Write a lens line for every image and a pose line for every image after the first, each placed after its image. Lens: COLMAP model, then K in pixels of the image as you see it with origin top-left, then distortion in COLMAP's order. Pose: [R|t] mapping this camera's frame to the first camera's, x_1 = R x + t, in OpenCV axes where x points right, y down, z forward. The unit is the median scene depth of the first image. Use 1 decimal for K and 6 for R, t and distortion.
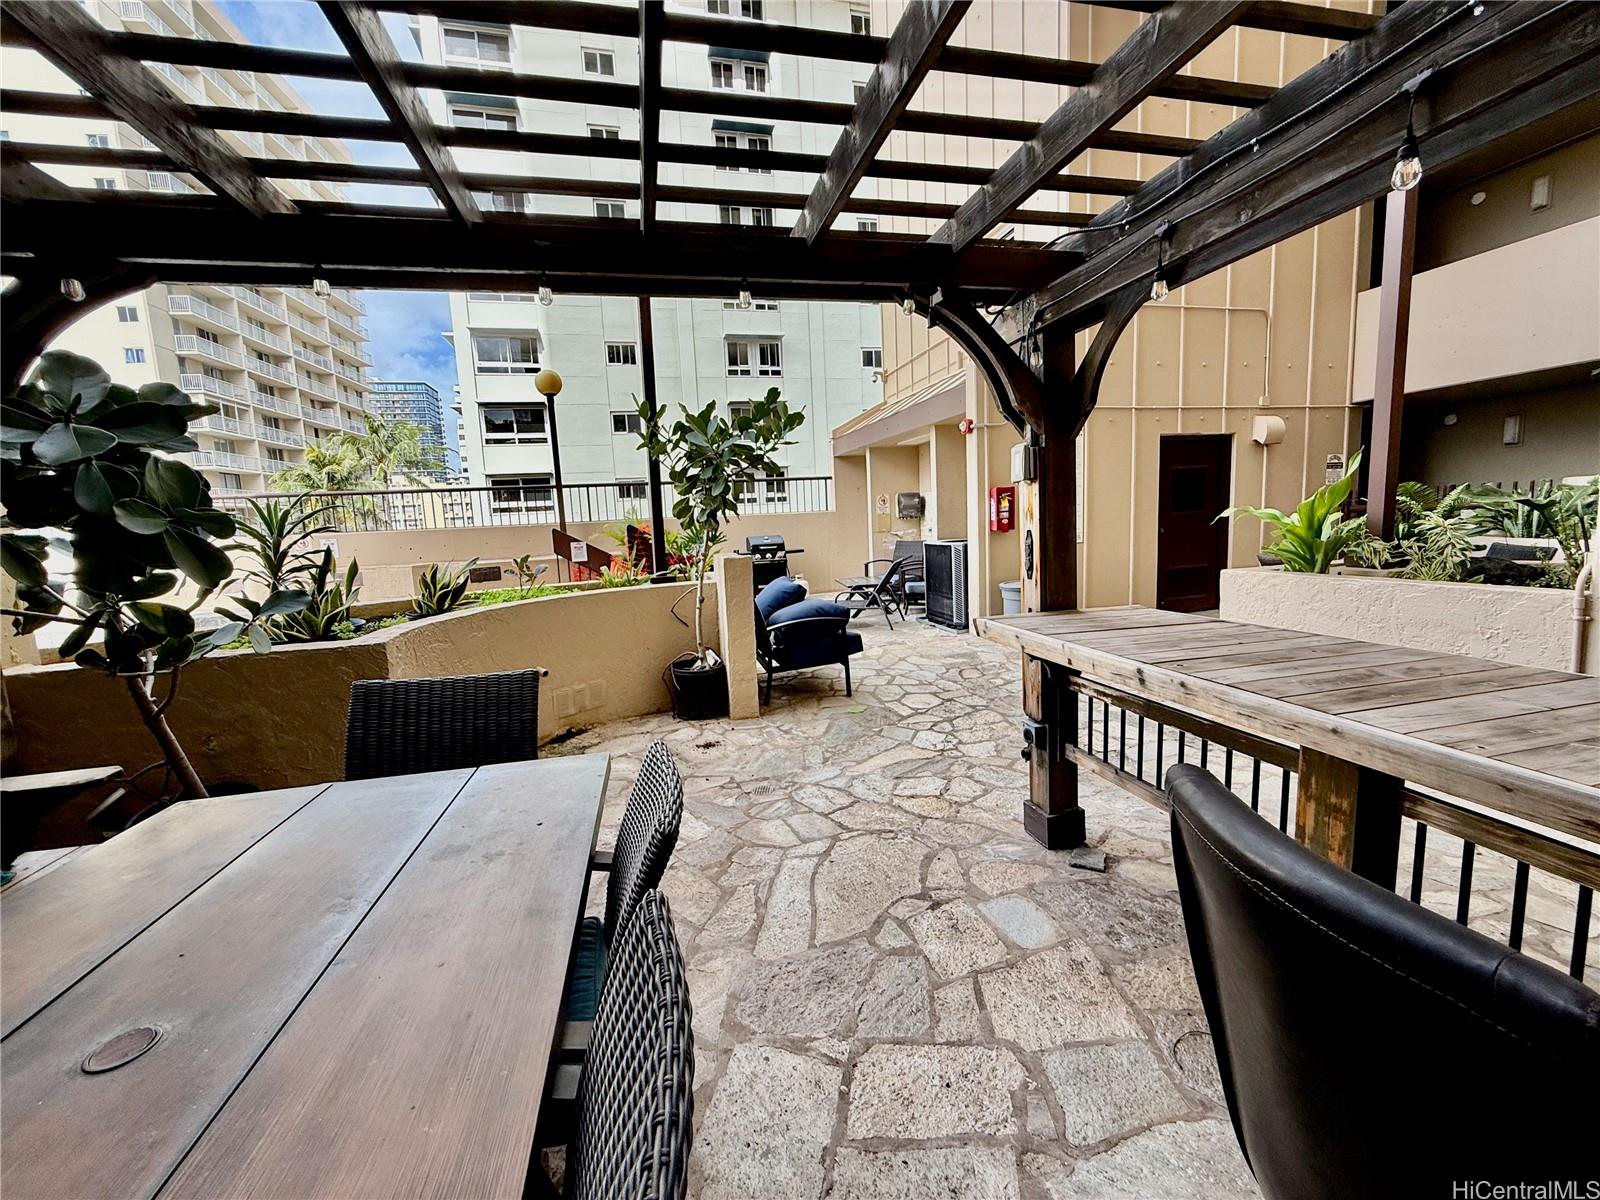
lens RADIAL K [[637.2, 0, 796.6], [0, 637.2, 599.2], [0, 0, 1]] dist [0.001242, -0.000117]
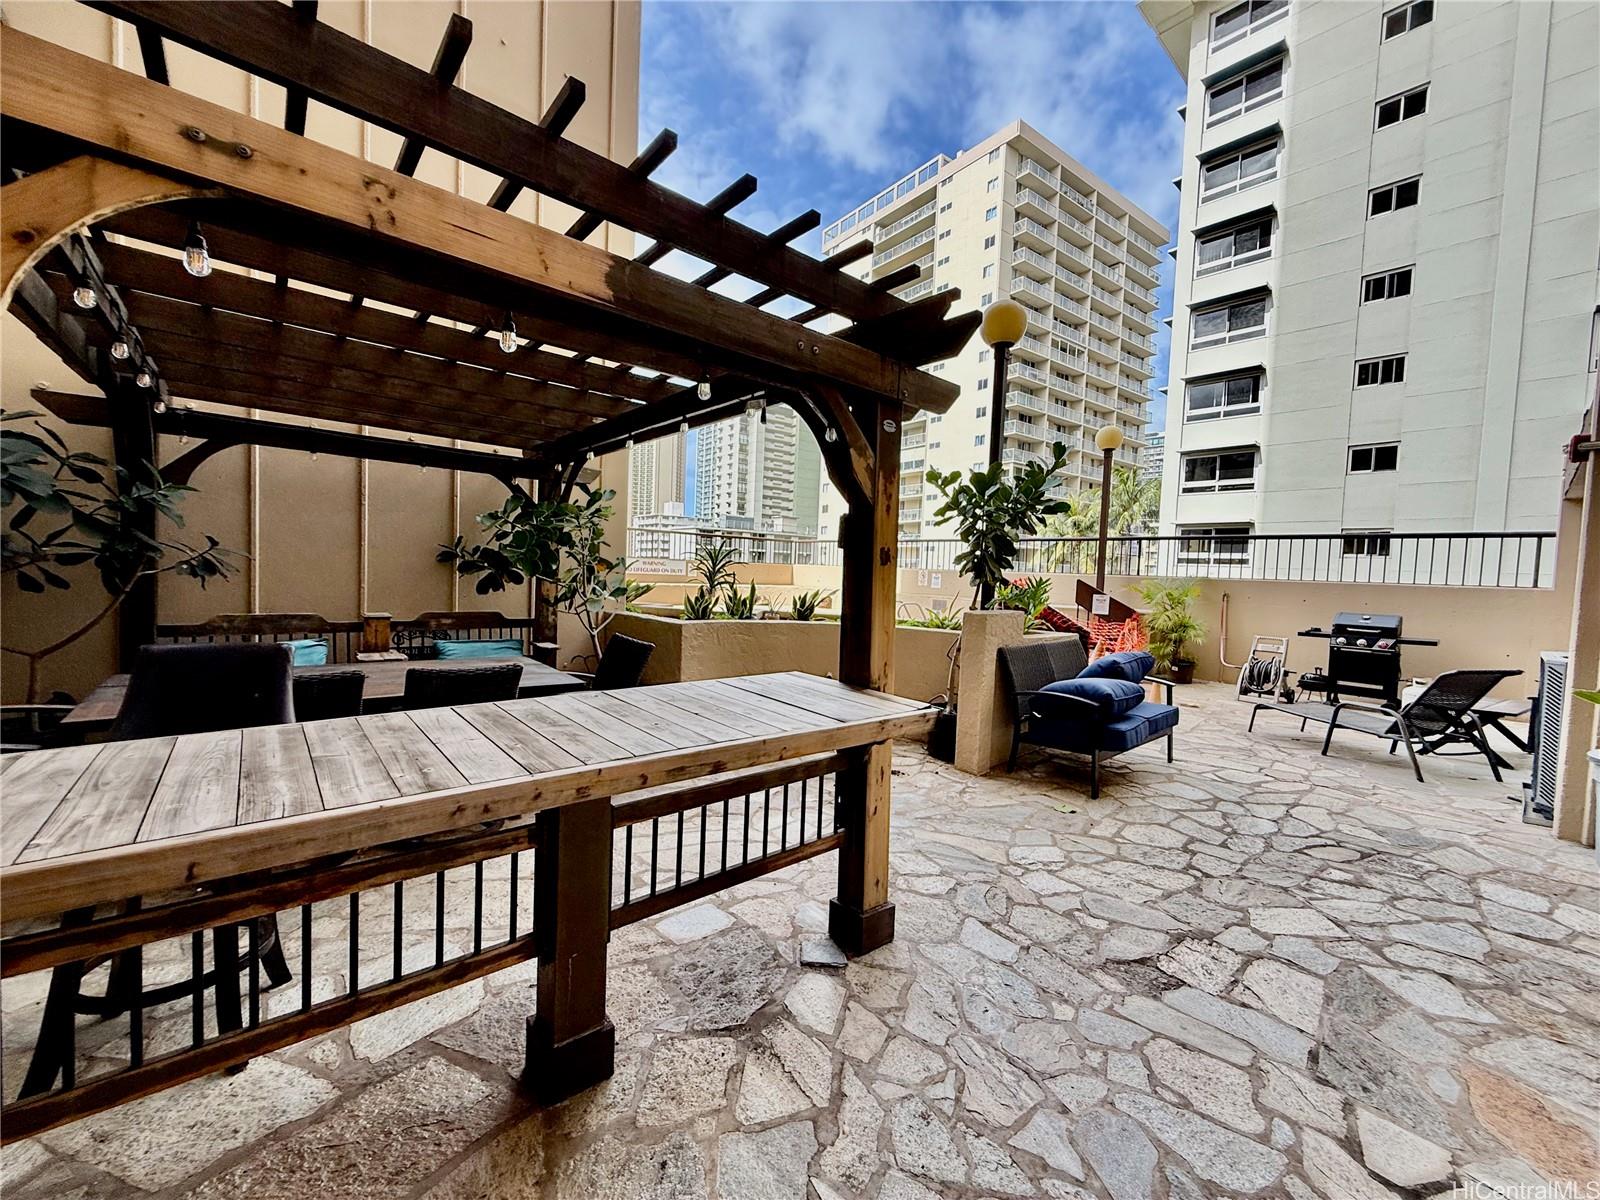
lens RADIAL K [[637.2, 0, 796.6], [0, 637.2, 599.2], [0, 0, 1]] dist [0.001242, -0.000117]
pose [[0.454442, 0.107492, -0.884267, 0.578159], [-0.170907, 0.984771, 0.031877, -0.060153], [0.874227, 0.136641, 0.465893, 0.223348]]
